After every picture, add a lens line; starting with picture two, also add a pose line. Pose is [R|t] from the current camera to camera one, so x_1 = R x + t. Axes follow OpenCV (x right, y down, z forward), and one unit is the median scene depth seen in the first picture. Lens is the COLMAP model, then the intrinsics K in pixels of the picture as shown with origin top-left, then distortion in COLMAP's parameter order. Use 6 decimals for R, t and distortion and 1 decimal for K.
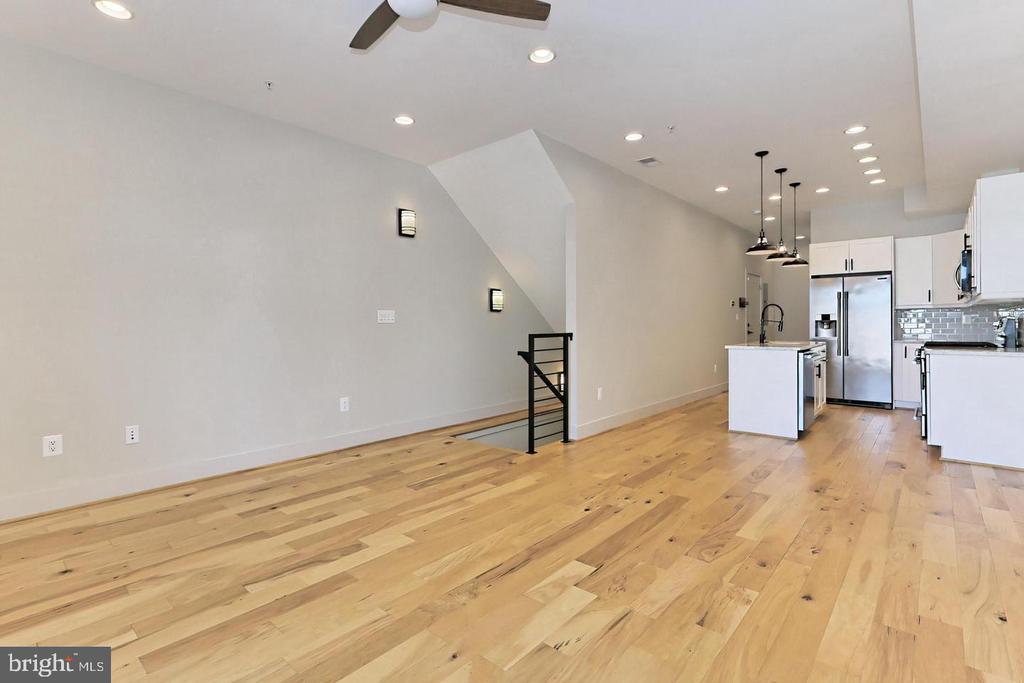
lens RADIAL K [[481.8, 0, 504.9], [0, 481.8, 322.5], [0, 0, 1]] dist [0.000898, 0.000230]
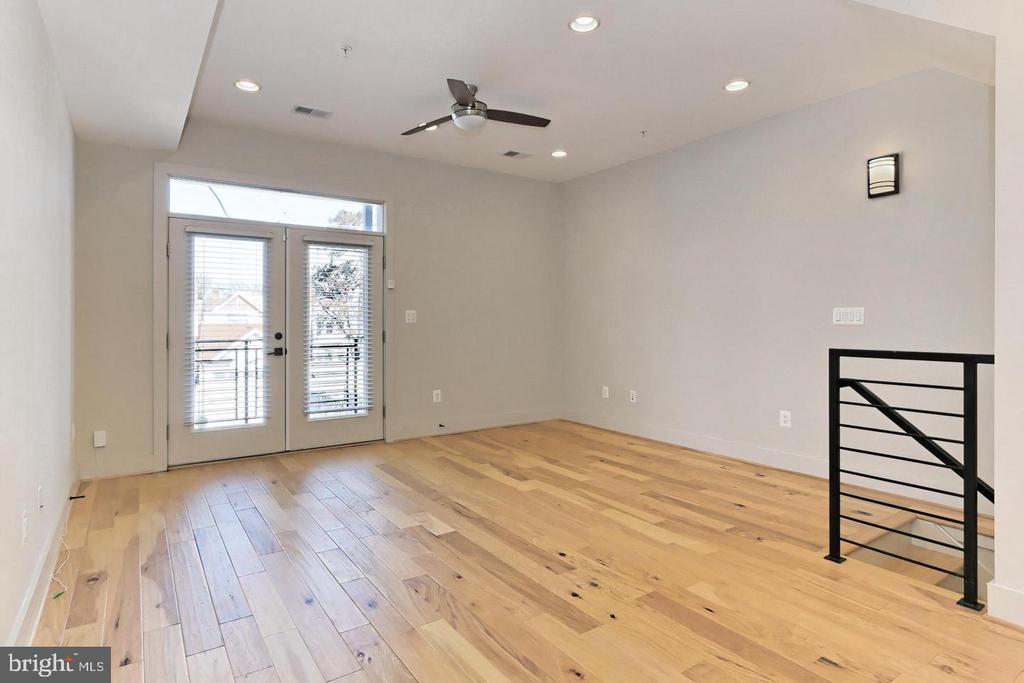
lens RADIAL K [[546.8, 0, 509.9], [0, 546.8, 315.8], [0, 0, 1]] dist [-0.002717, -0.000810]
pose [[-0.233922, -0.003143, -0.972250, 1.053499], [0.010074, 0.999933, -0.005656, -0.020579], [0.972203, -0.011118, -0.233875, 1.073204]]
